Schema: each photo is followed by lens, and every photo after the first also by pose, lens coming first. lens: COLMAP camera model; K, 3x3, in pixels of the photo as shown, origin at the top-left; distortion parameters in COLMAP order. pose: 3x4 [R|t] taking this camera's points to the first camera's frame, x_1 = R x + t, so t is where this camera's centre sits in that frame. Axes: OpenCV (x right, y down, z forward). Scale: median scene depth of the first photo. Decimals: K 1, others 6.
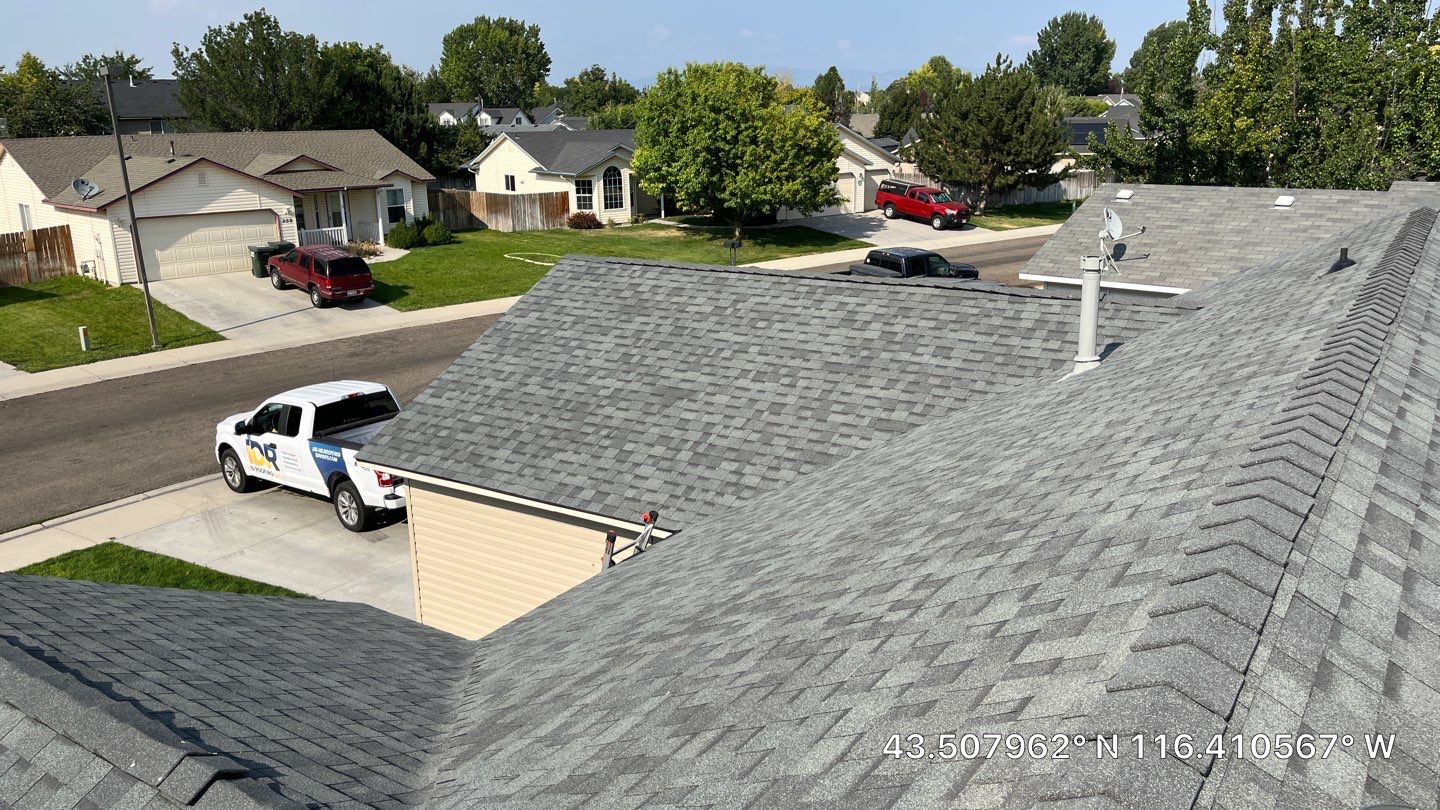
lens RADIAL K [[933.1, 0, 720.0], [0, 933.1, 405.0], [0, 0, 1]] dist [0.004754, -0.040034]
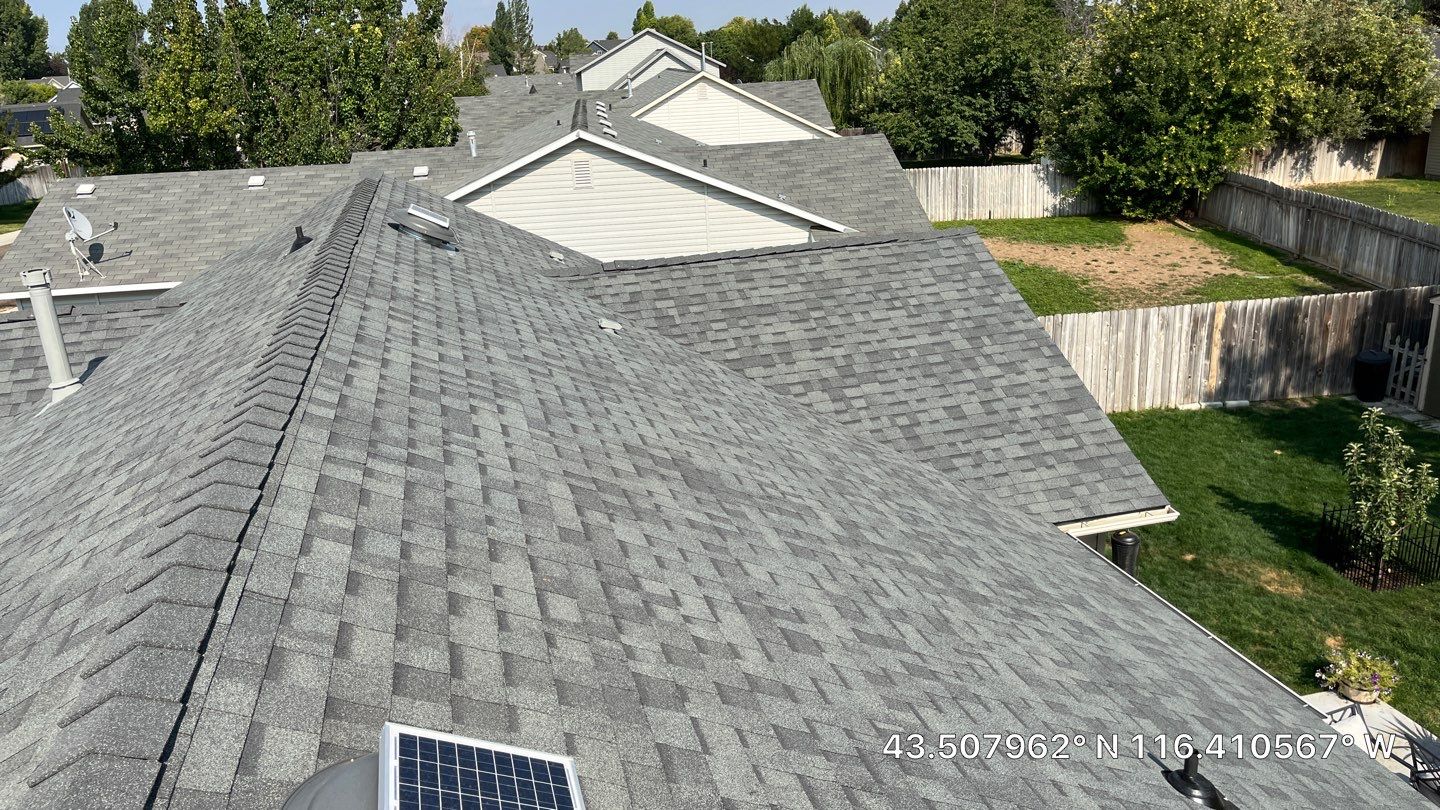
lens RADIAL K [[933.1, 0, 720.0], [0, 933.1, 405.0], [0, 0, 1]] dist [0.004754, -0.040034]
pose [[0.680883, -0.254546, 0.686735, 0.226713], [0.219060, 0.965515, 0.140687, -0.018400], [-0.698864, 0.054645, 0.713164, -0.077196]]
